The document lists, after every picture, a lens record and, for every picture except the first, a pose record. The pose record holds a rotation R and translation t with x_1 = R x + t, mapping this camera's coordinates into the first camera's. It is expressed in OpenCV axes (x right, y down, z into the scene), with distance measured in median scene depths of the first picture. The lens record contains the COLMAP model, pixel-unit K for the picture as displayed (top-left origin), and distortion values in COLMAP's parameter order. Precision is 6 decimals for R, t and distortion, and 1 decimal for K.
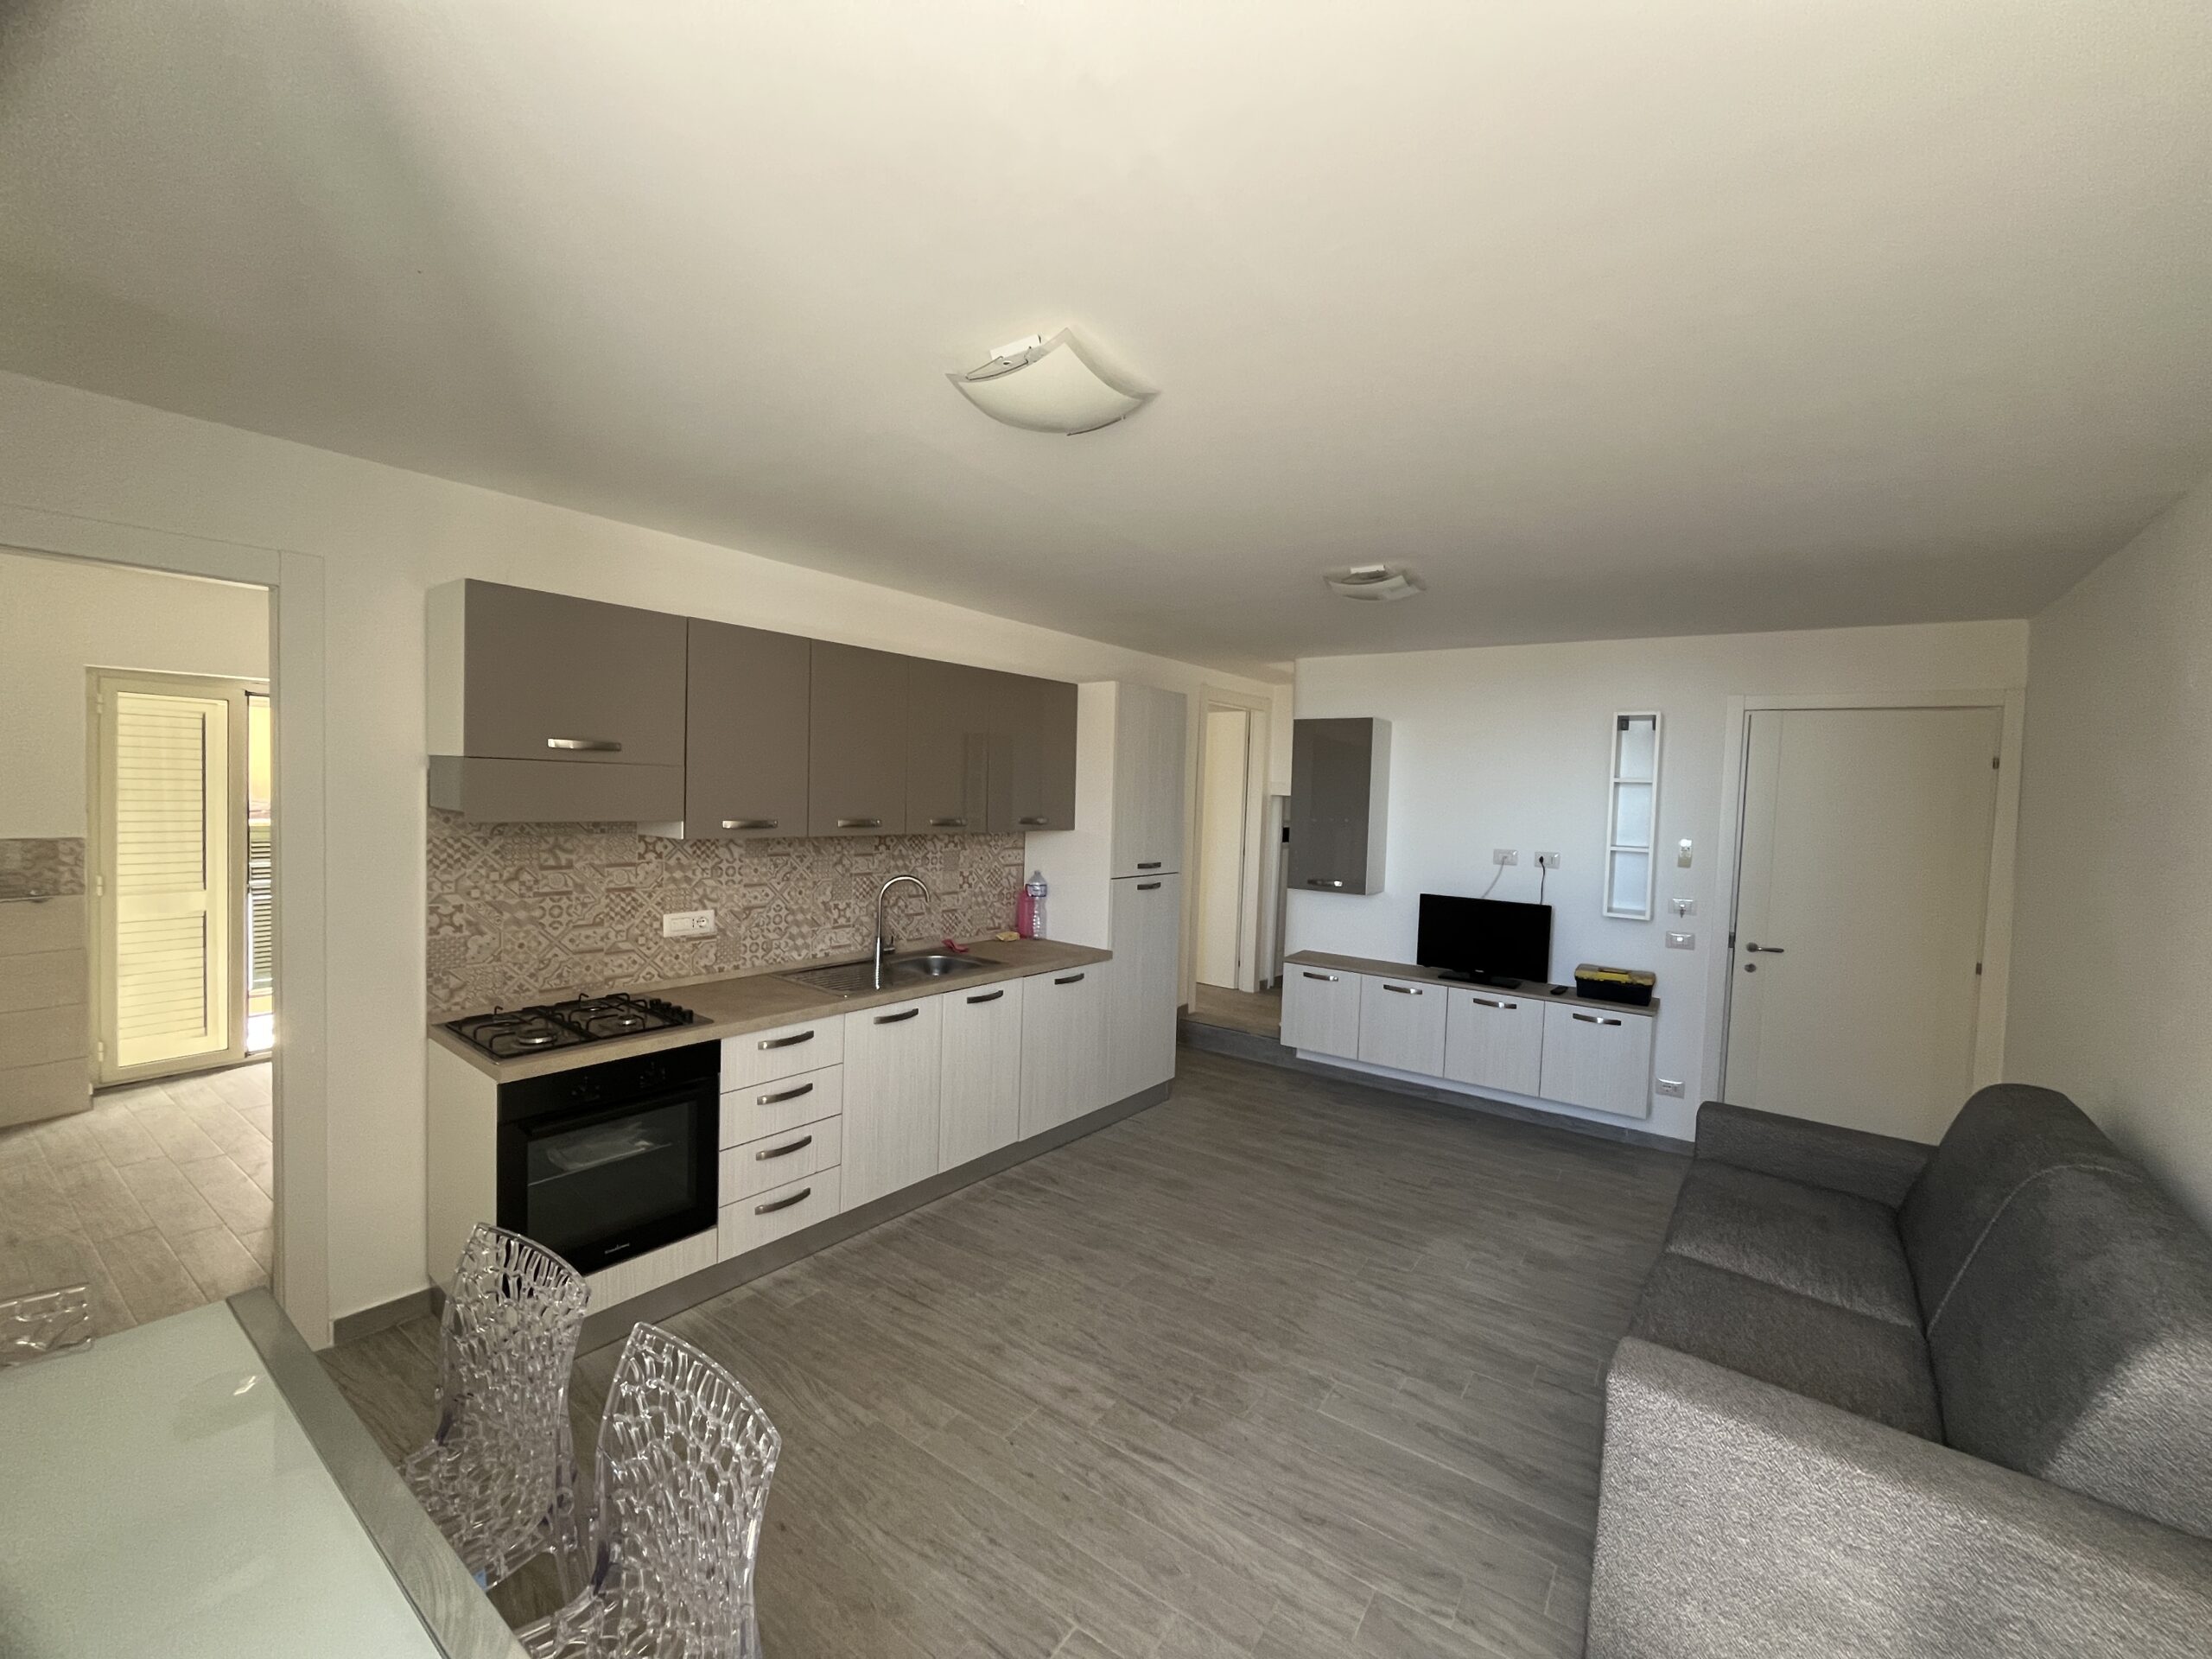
lens RADIAL K [[891.7, 0, 1099.7], [0, 891.7, 829.3], [0, 0, 1]] dist [-0.004464, -0.000157]
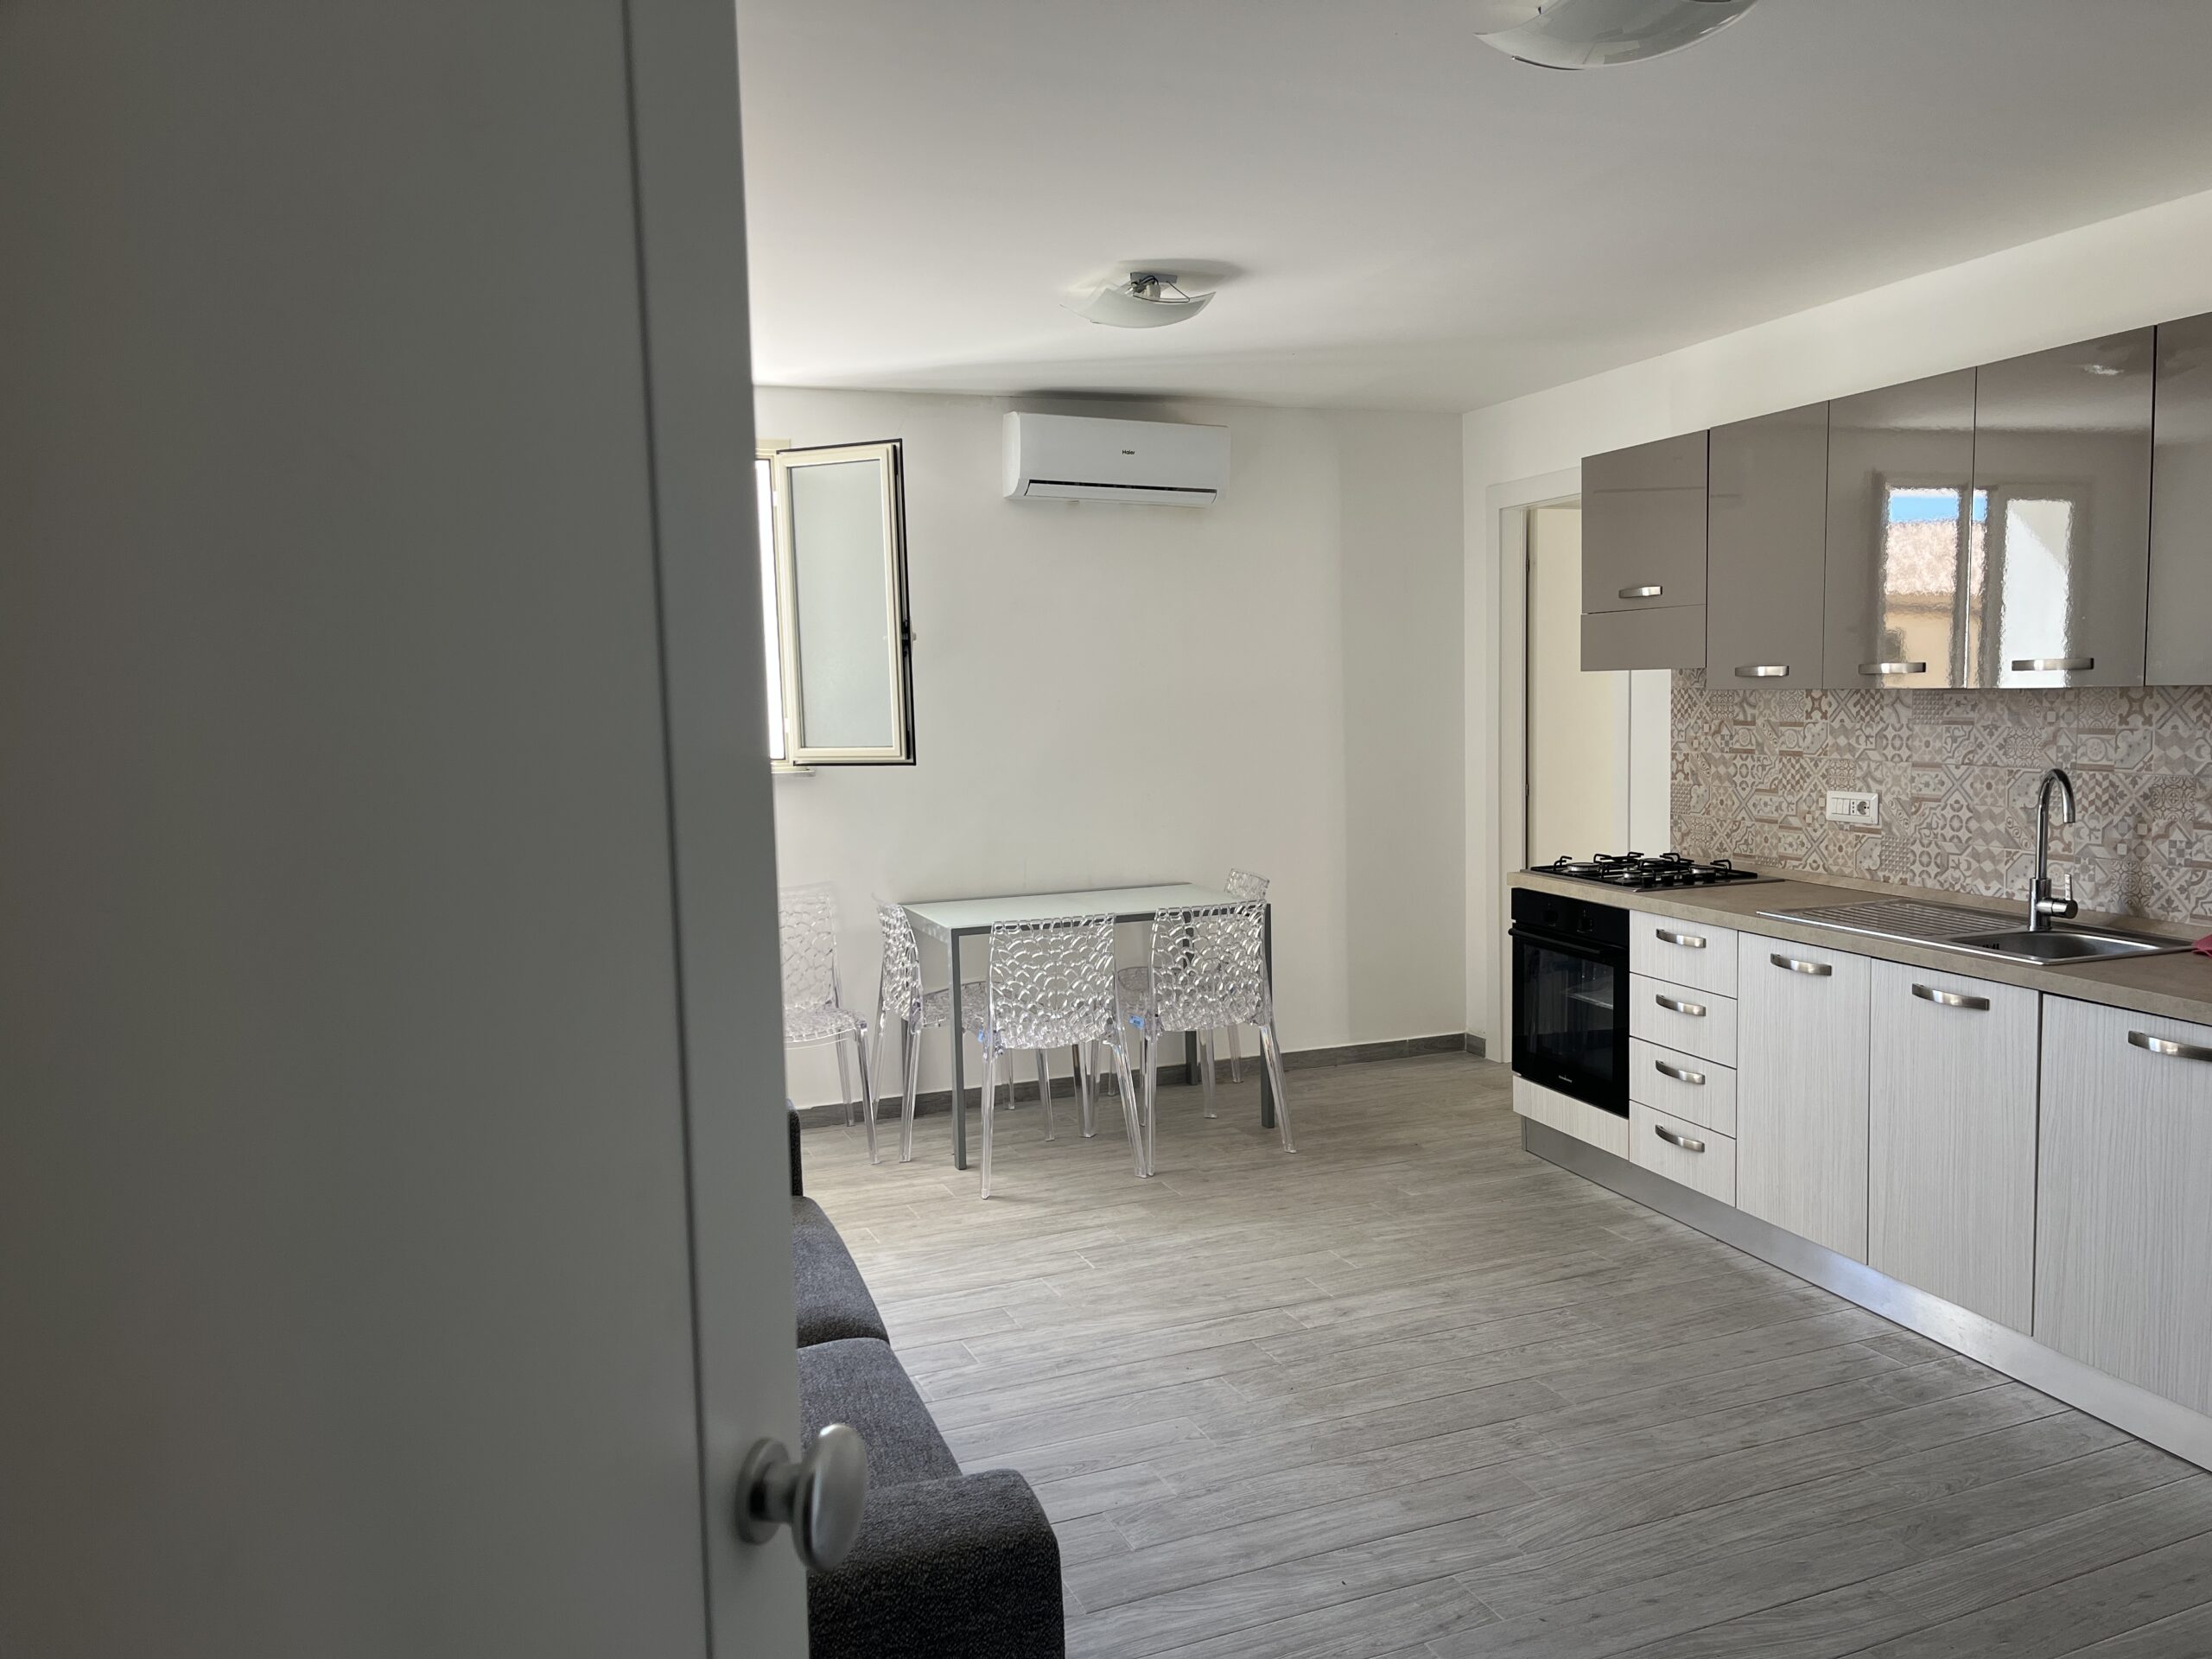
lens RADIAL K [[1670.3, 0, 1122.2], [0, 1670.3, 839.0], [0, 0, 1]] dist [0.024400, -0.015804]
pose [[-0.539184, 0.055629, -0.840348, 1.135908], [-0.034098, 0.995556, 0.087782, 0.030659], [0.841497, 0.075985, -0.534891, 1.320036]]
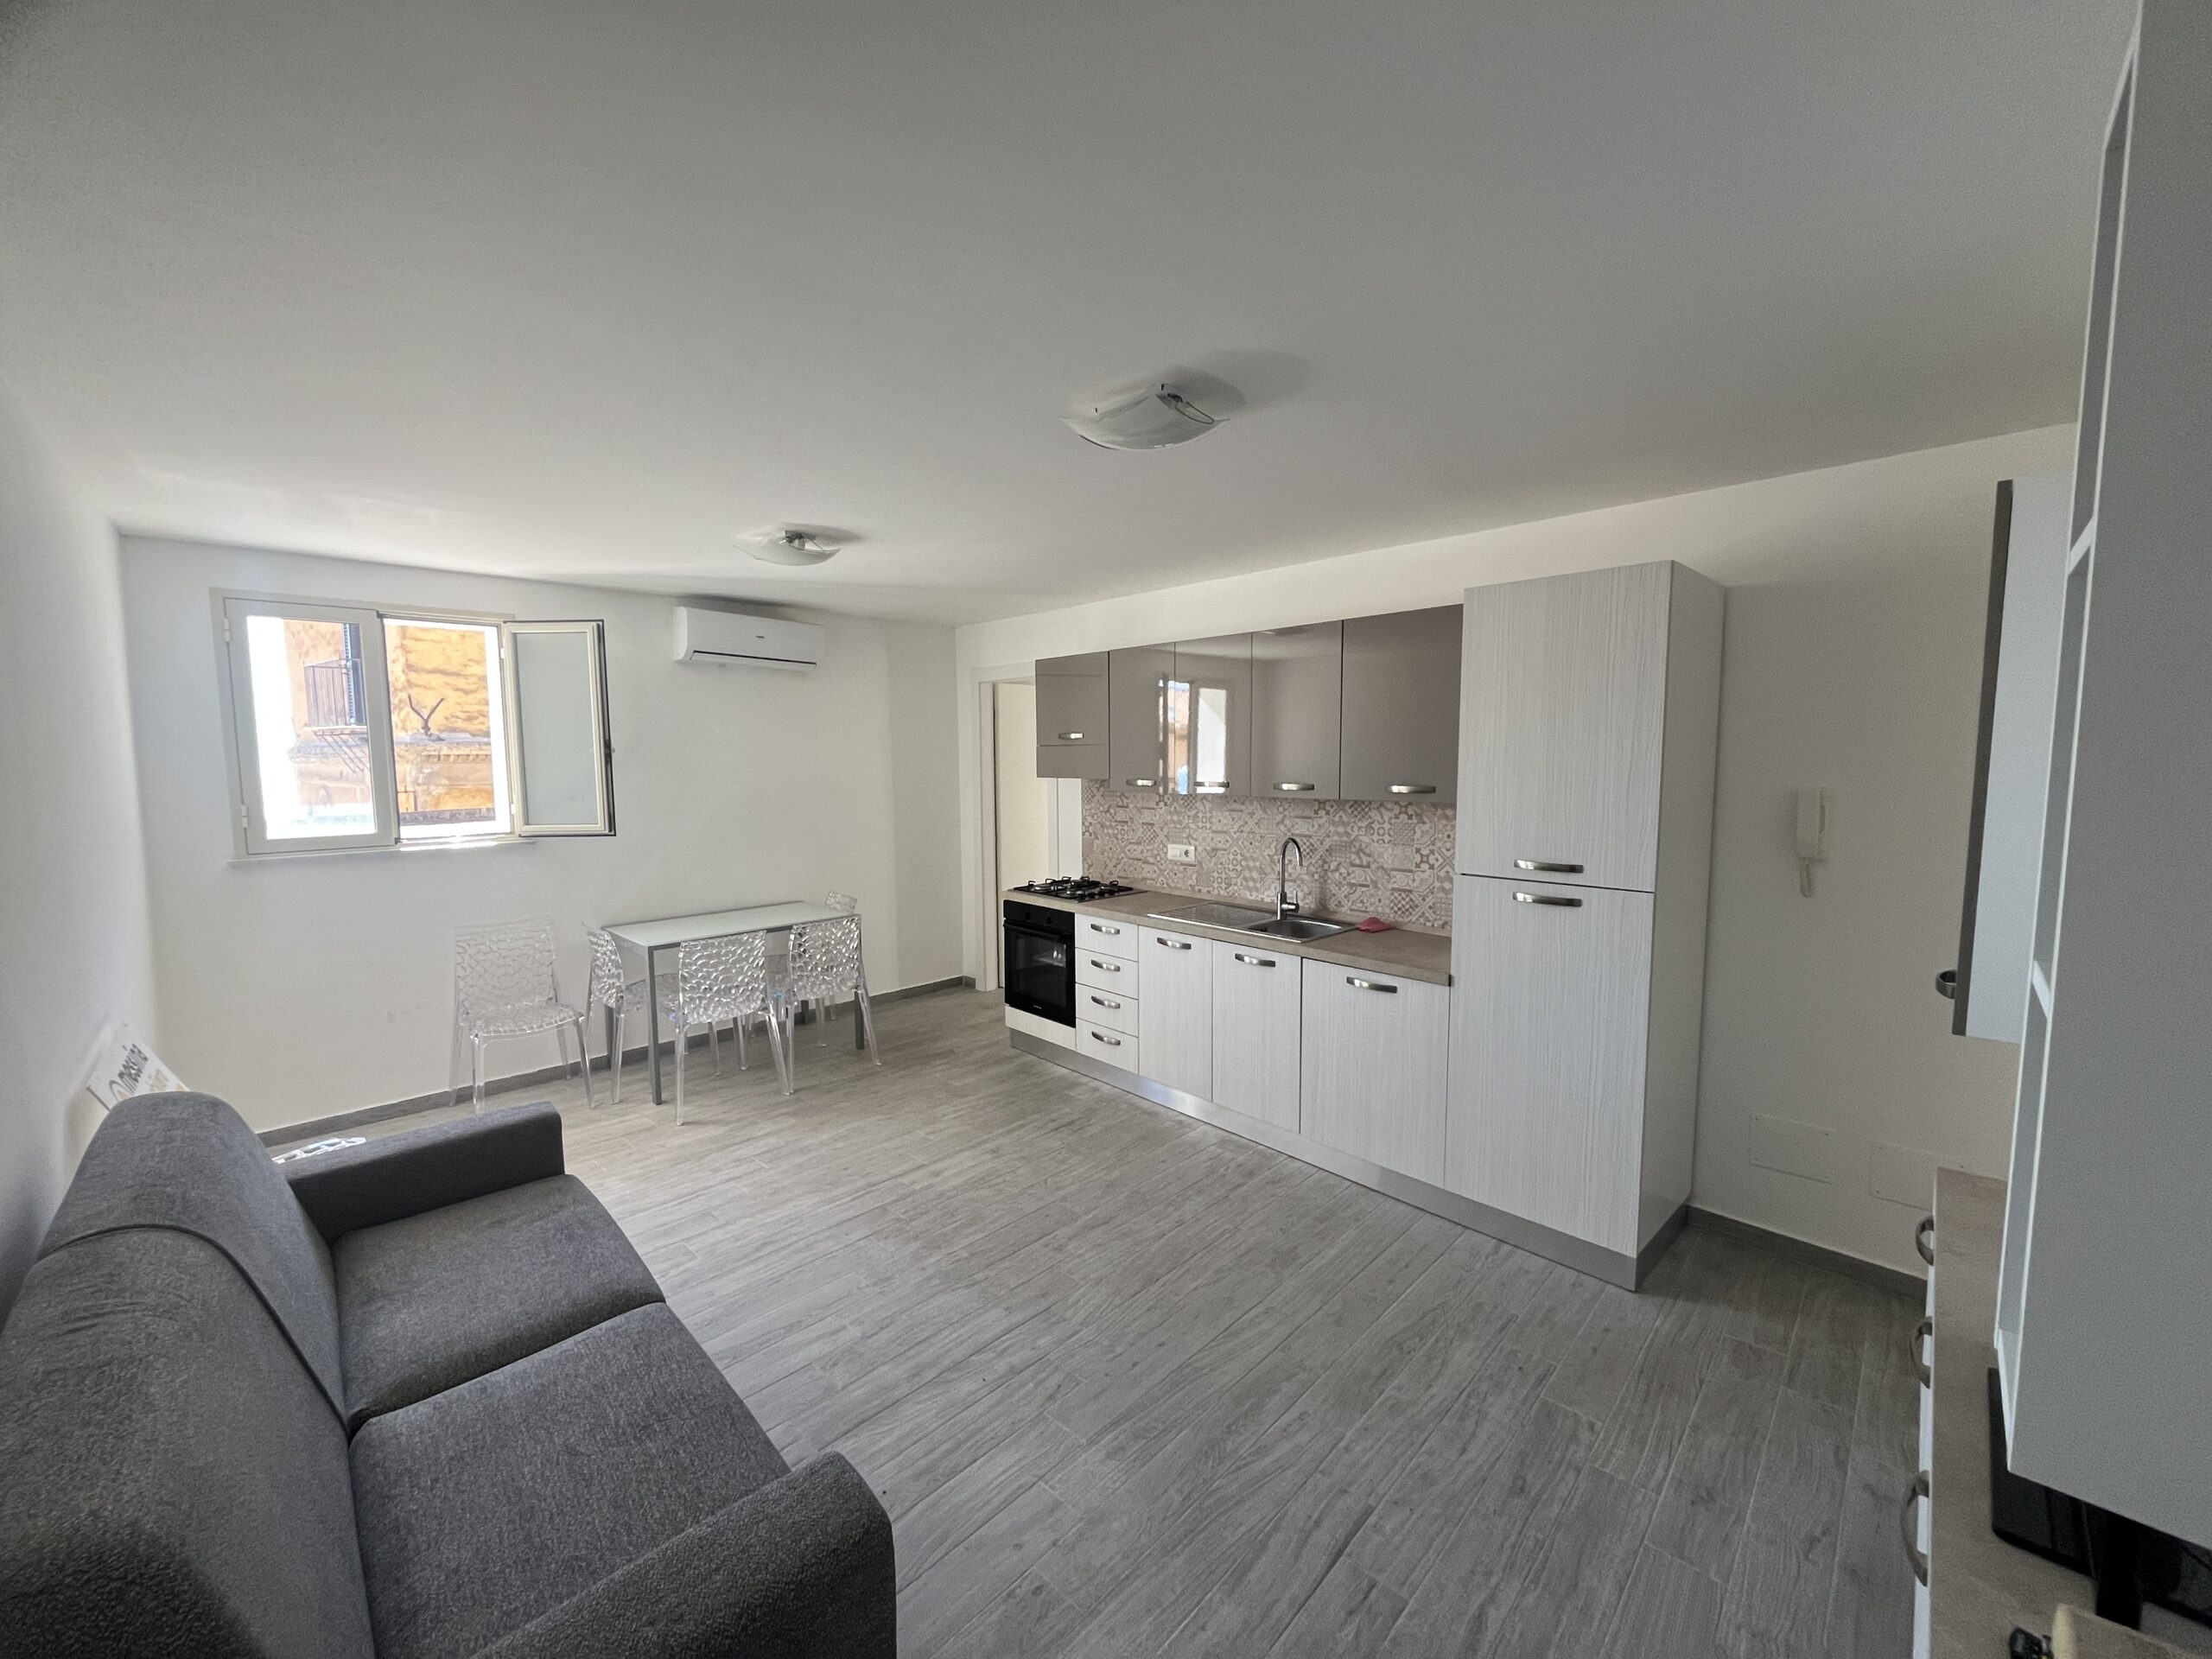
lens RADIAL K [[891.7, 0, 1104.4], [0, 891.7, 829.3], [0, 0, 1]] dist [-0.004464, -0.000157]
pose [[-0.148366, 0.051008, -0.987616, 1.043340], [-0.043401, 0.997371, 0.058032, -0.011334], [0.987980, 0.051473, -0.145762, 1.154048]]
